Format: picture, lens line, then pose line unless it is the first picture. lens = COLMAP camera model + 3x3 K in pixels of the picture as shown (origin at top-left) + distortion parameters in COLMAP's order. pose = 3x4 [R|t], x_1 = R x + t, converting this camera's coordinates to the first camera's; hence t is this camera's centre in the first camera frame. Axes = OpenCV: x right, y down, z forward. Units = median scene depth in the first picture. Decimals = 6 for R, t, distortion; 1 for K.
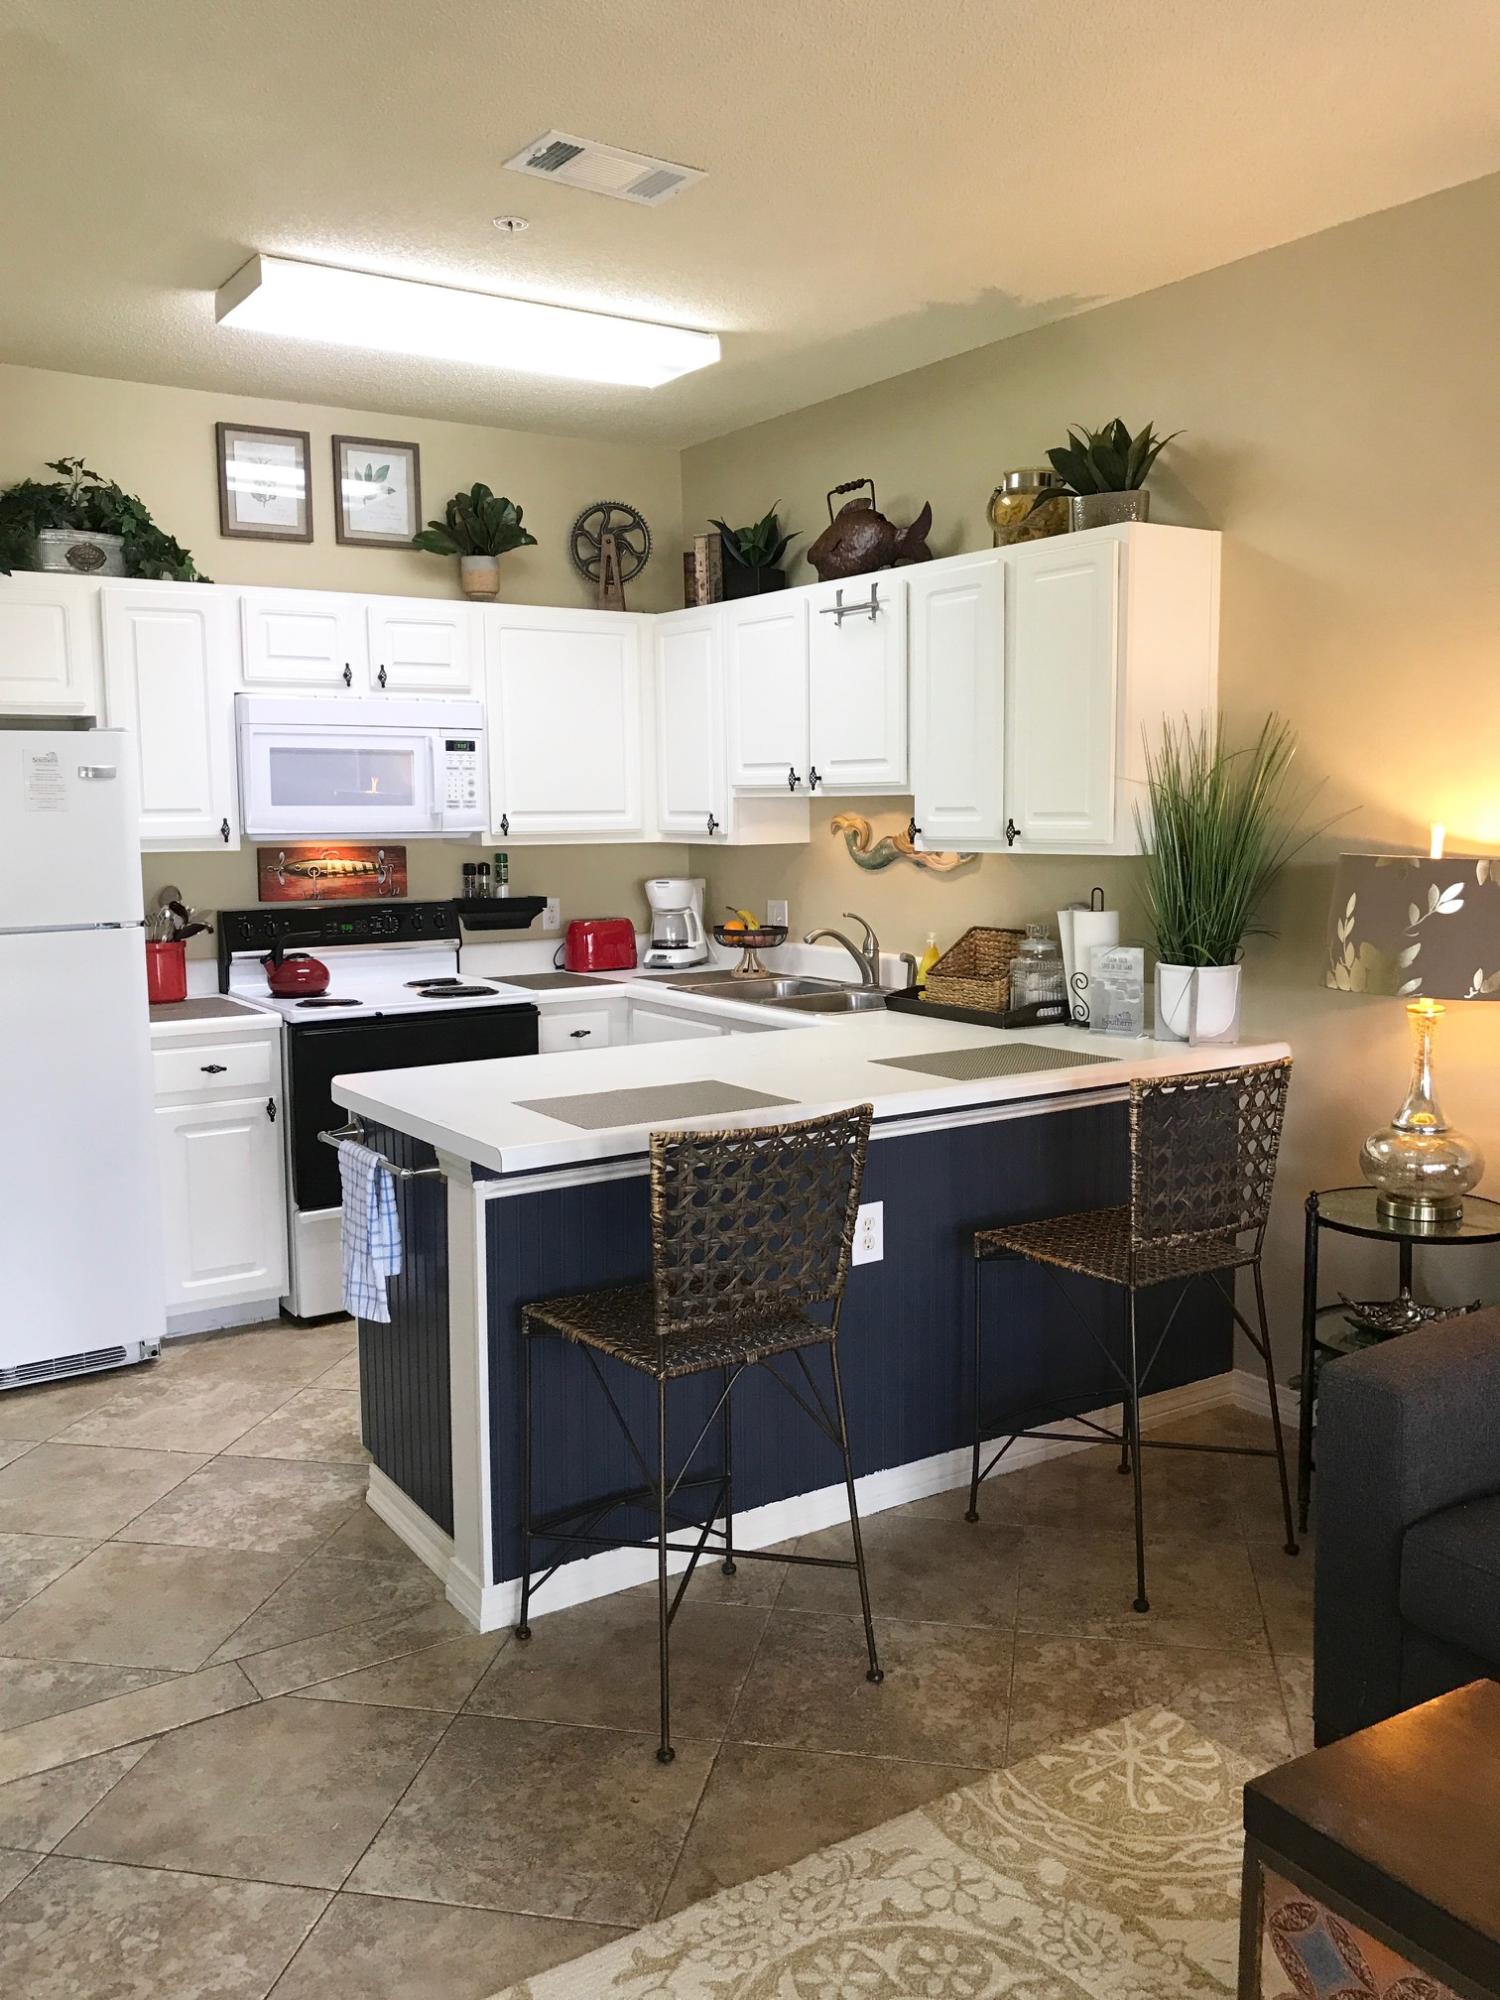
lens RADIAL K [[1638.8, 0, 754.7], [0, 1638.8, 985.3], [0, 0, 1]] dist [0.031518, -0.031040]
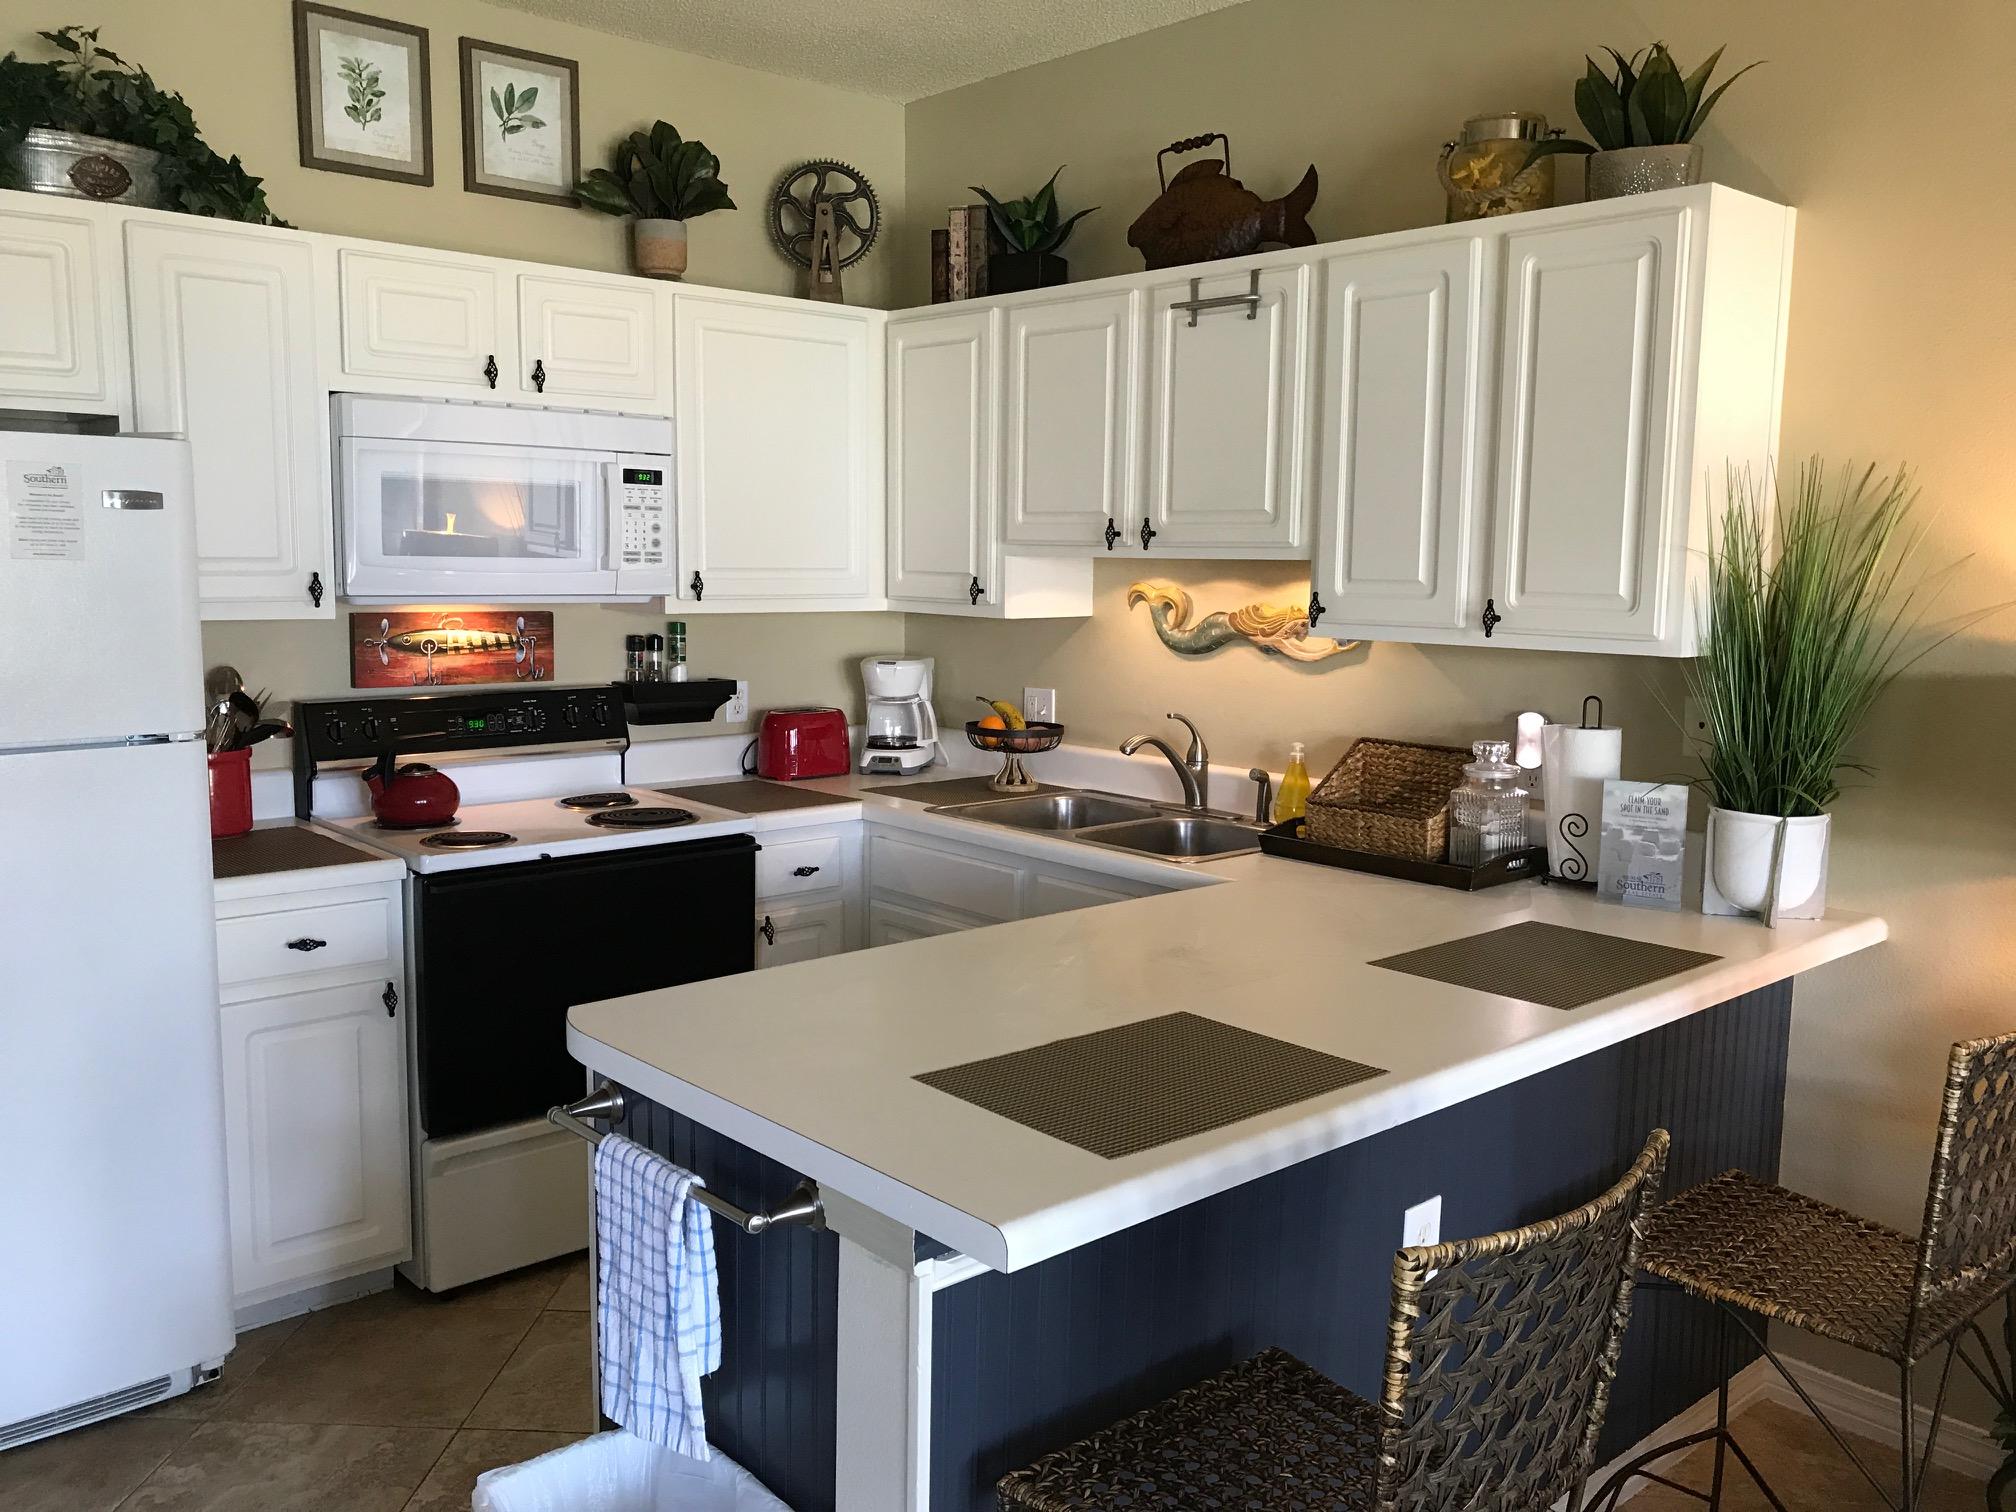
lens RADIAL K [[1651.9, 0, 1004.6], [0, 1651.9, 754.9], [0, 0, 1]] dist [0.031518, -0.031040]
pose [[0.989808, 0.004988, 0.142324, -0.161439], [-0.006890, 0.999893, 0.012875, -0.042971], [-0.142245, -0.013724, 0.989736, 0.322945]]
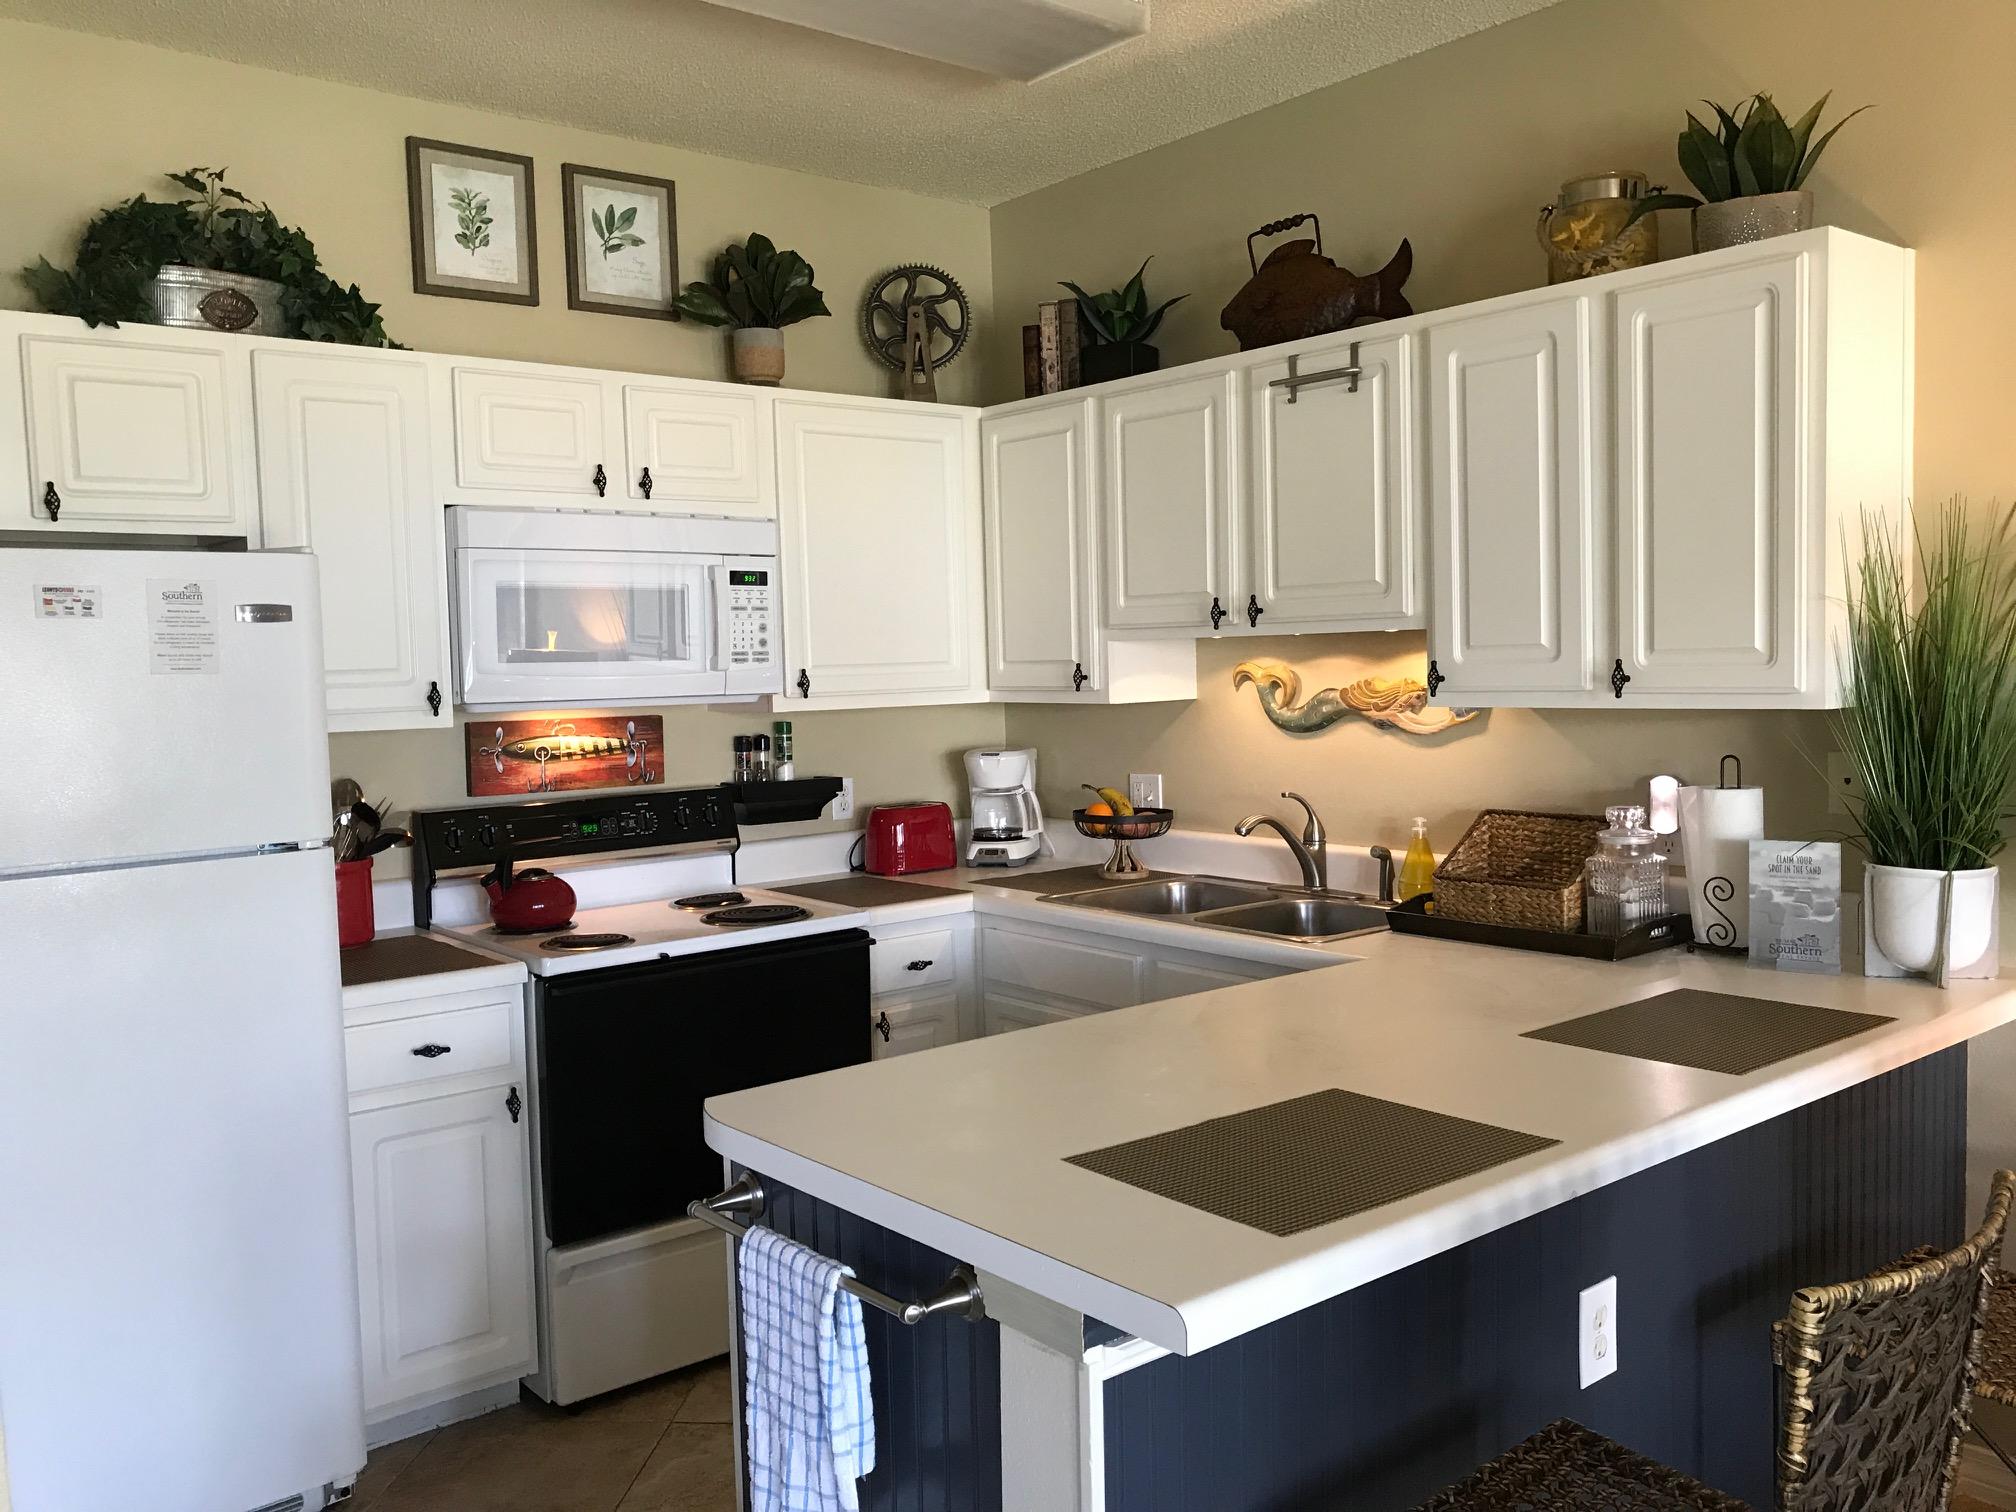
lens RADIAL K [[1651.9, 0, 1002.0], [0, 1651.9, 755.4], [0, 0, 1]] dist [0.031518, -0.031040]
pose [[0.995503, -0.022725, 0.091959, -0.176478], [0.027509, 0.998315, -0.051089, -0.032900], [-0.090643, 0.053389, 0.994451, 0.333733]]
